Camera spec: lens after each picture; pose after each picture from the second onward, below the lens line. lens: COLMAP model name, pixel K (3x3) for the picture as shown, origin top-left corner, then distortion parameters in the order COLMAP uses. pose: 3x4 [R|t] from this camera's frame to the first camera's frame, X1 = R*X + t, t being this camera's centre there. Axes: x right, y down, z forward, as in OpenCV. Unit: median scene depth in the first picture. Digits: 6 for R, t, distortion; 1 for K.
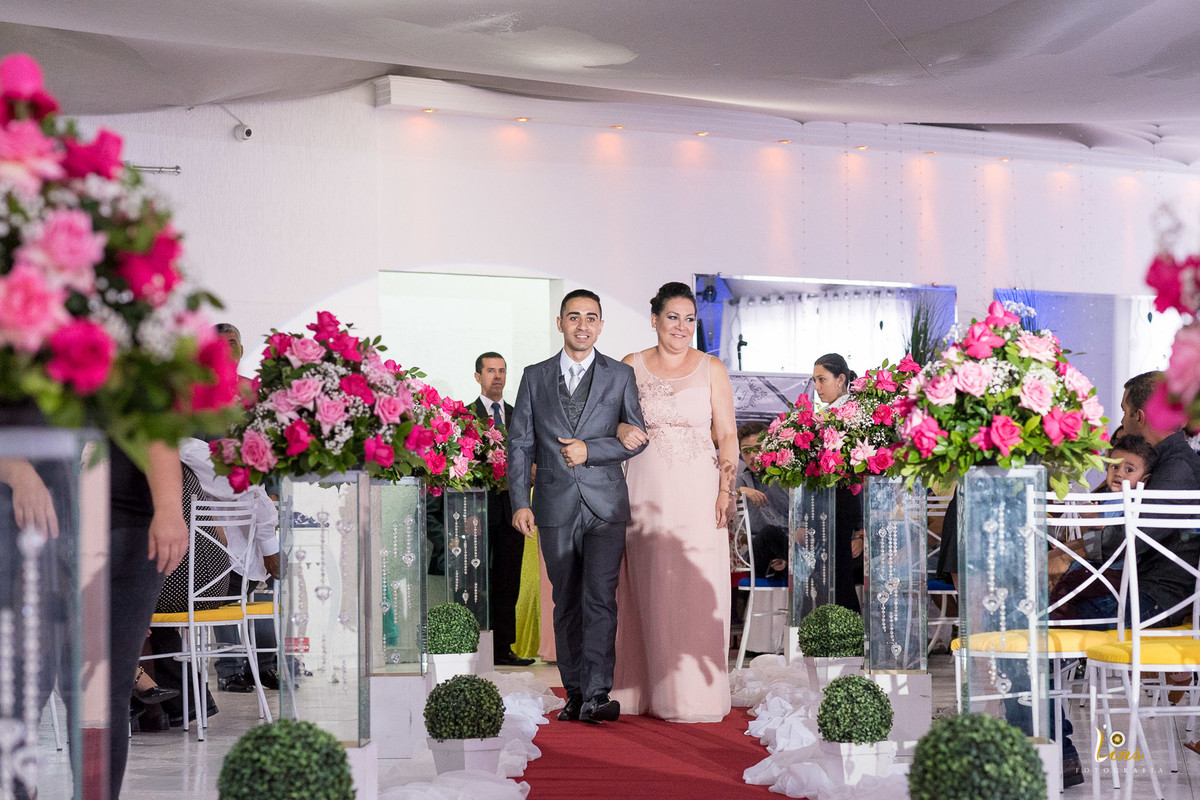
lens RADIAL K [[2869.0, 0, 581.6], [0, 2869.0, 402.1], [0, 0, 1]] dist [-0.001022, 0.003182]
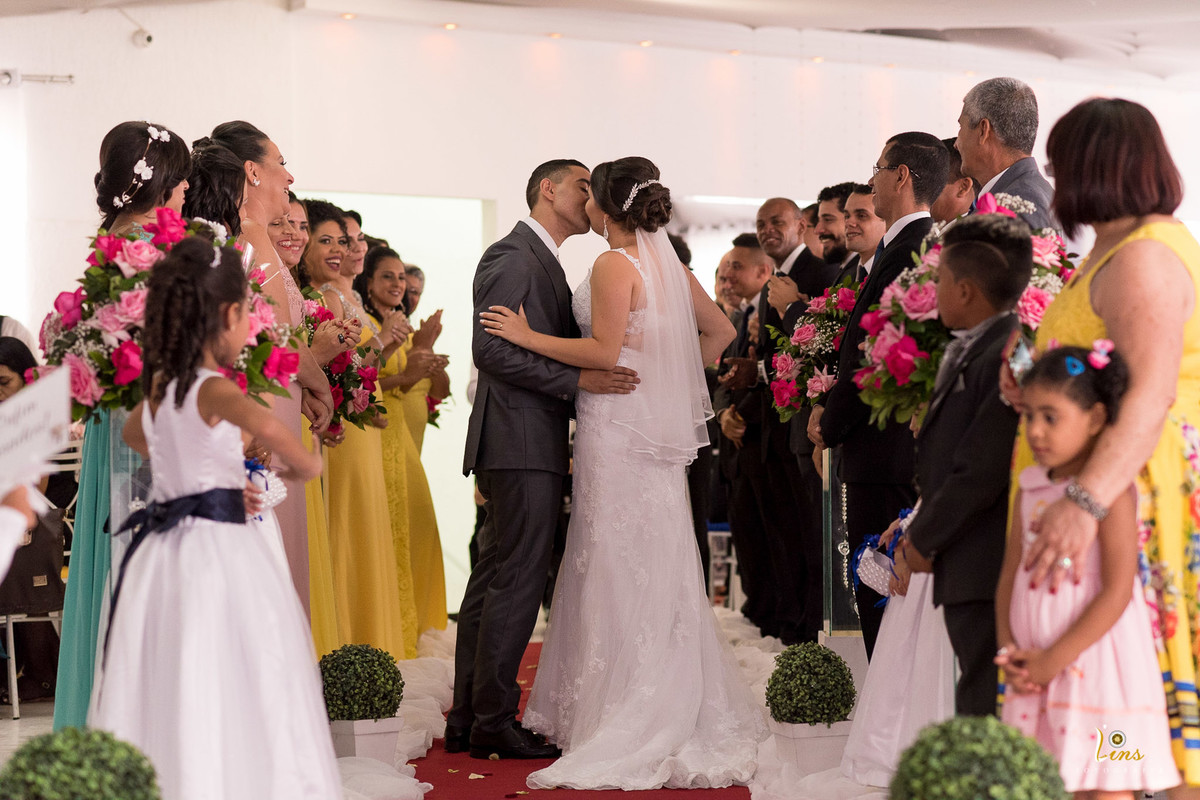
lens RADIAL K [[2821.6, 0, 583.0], [0, 2821.6, 403.1], [0, 0, 1]] dist [0.019633, -0.247853]
pose [[0.999869, -0.003467, 0.015779, 0.016697], [0.003120, 0.999755, 0.021906, 0.006633], [-0.015851, -0.021854, 0.999636, 0.200431]]
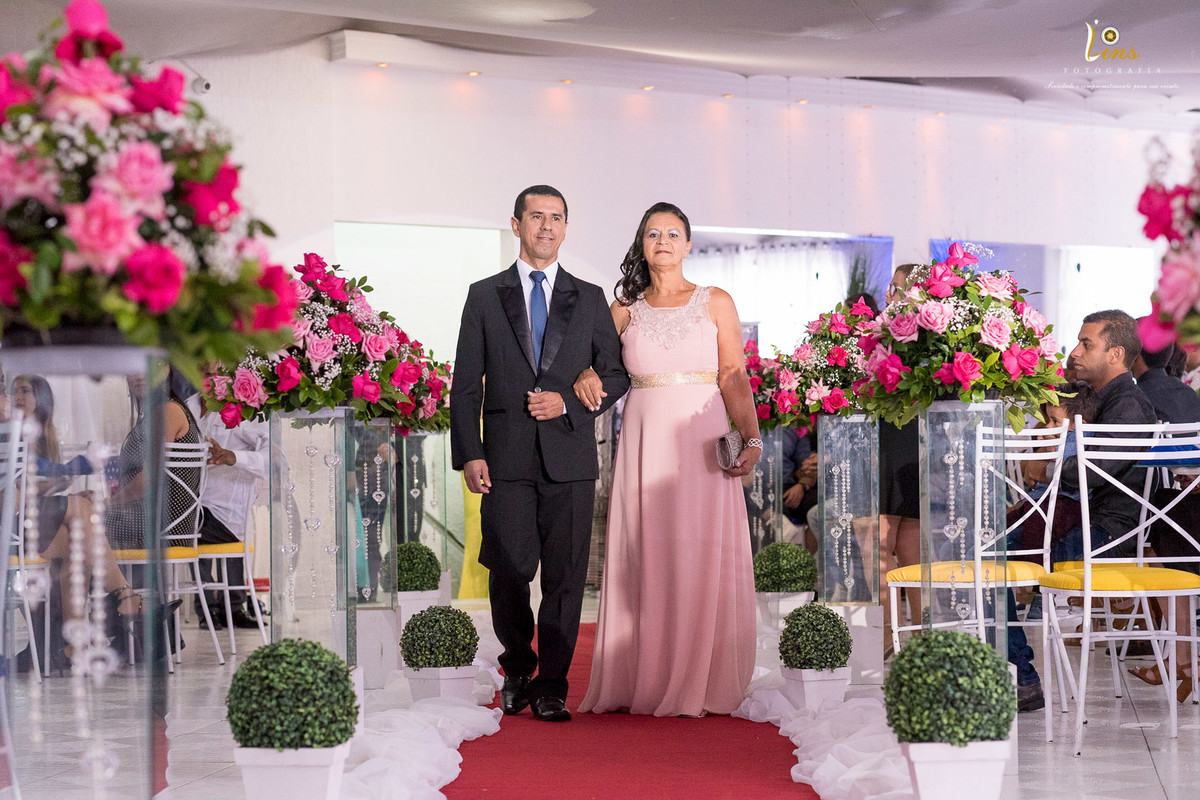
lens RADIAL K [[2821.6, 0, 583.0], [0, 2821.6, 403.1], [0, 0, 1]] dist [0.019633, -0.247853]
pose [[0.999656, -0.002249, 0.026130, -0.018808], [0.001818, 0.999862, 0.016491, 0.006068], [-0.026164, -0.016438, 0.999523, -0.025536]]
